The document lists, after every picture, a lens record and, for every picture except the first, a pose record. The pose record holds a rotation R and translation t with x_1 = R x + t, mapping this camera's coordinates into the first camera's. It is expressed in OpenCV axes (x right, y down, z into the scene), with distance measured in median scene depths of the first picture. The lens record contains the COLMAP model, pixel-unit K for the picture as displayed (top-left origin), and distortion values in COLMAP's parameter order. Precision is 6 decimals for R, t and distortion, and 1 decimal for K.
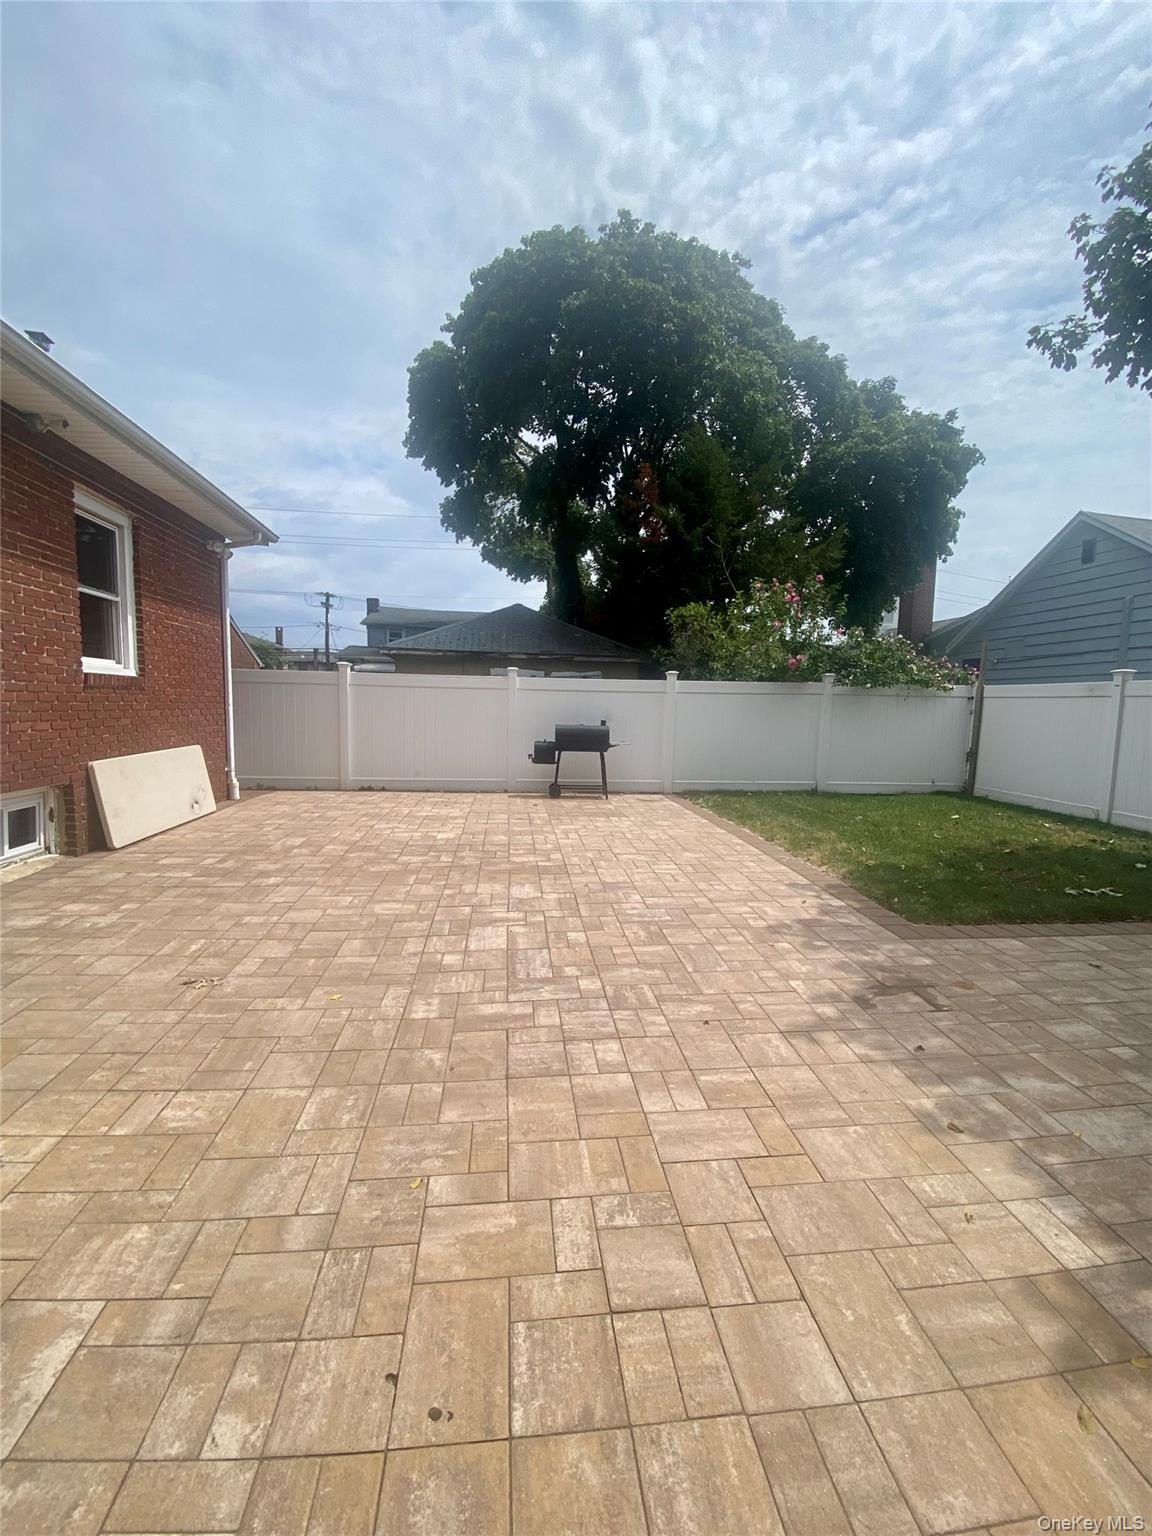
lens RADIAL K [[630.6, 0, 566.2], [0, 630.6, 773.5], [0, 0, 1]] dist [-0.019244, -0.001190]
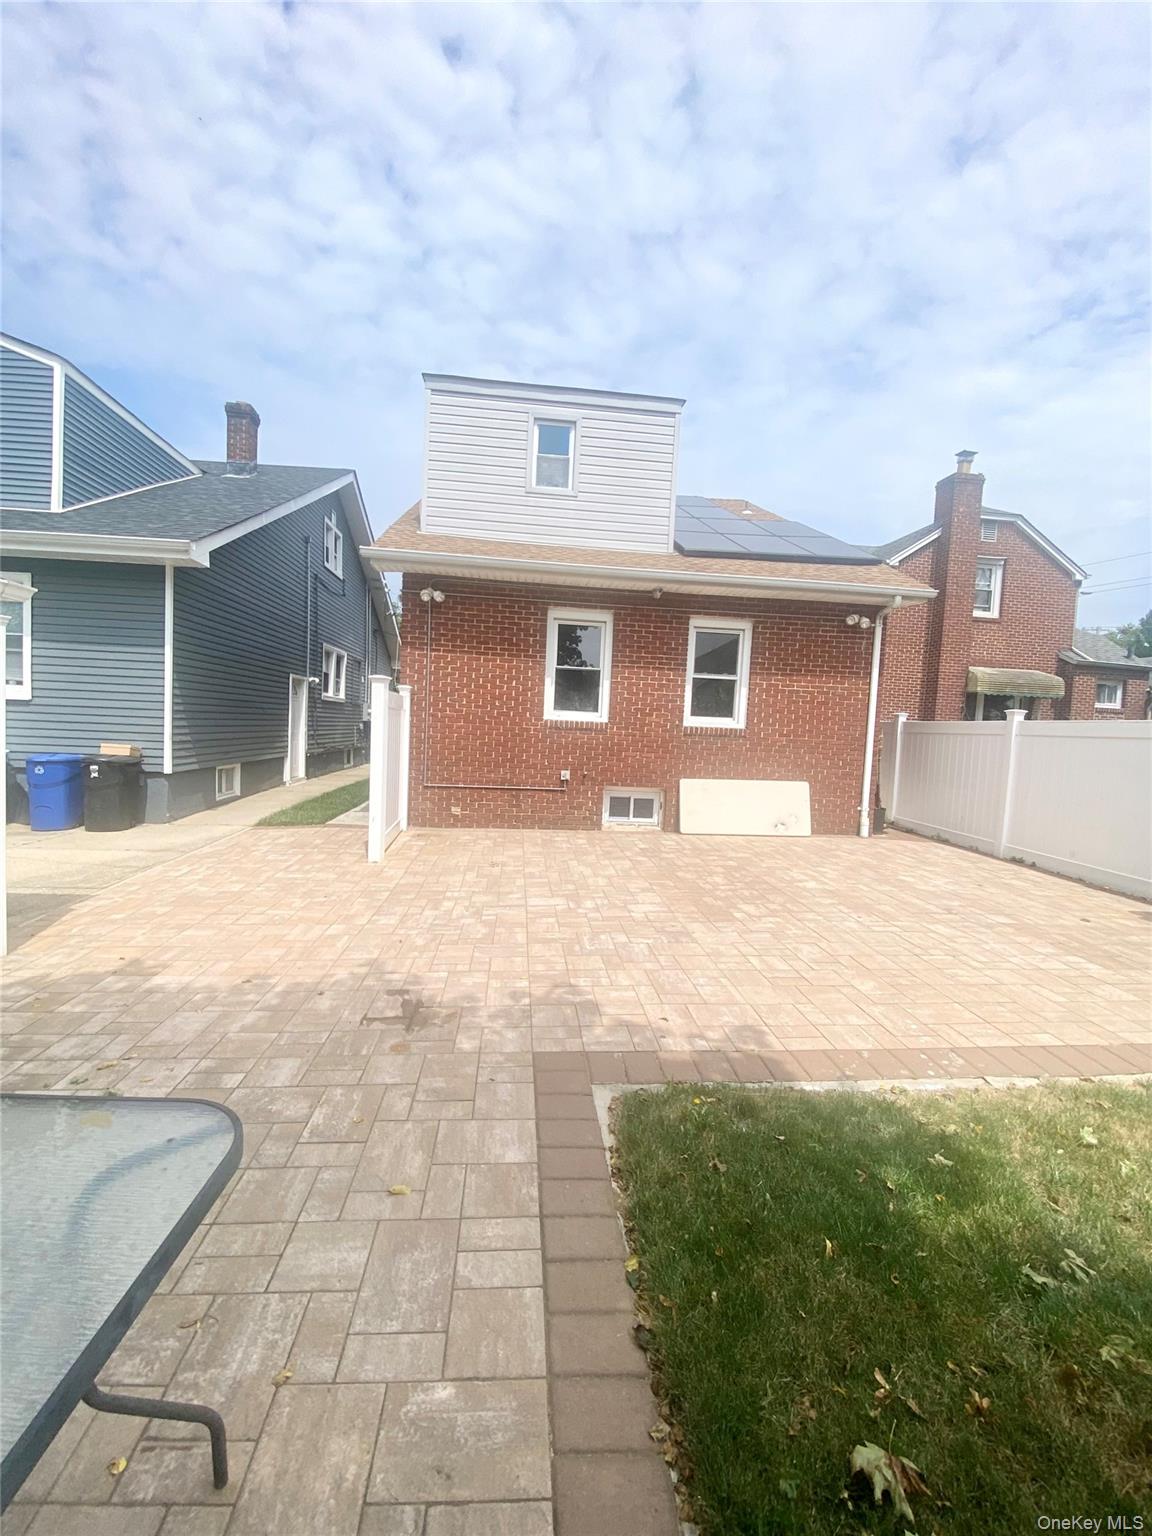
lens RADIAL K [[630.6, 0, 568.7], [0, 630.6, 765.8], [0, 0, 1]] dist [-0.019244, -0.001190]
pose [[-0.003360, 0.044266, -0.999014, 1.308752], [-0.164325, 0.985415, 0.044216, -0.115266], [0.986401, 0.164311, 0.003963, 1.012786]]
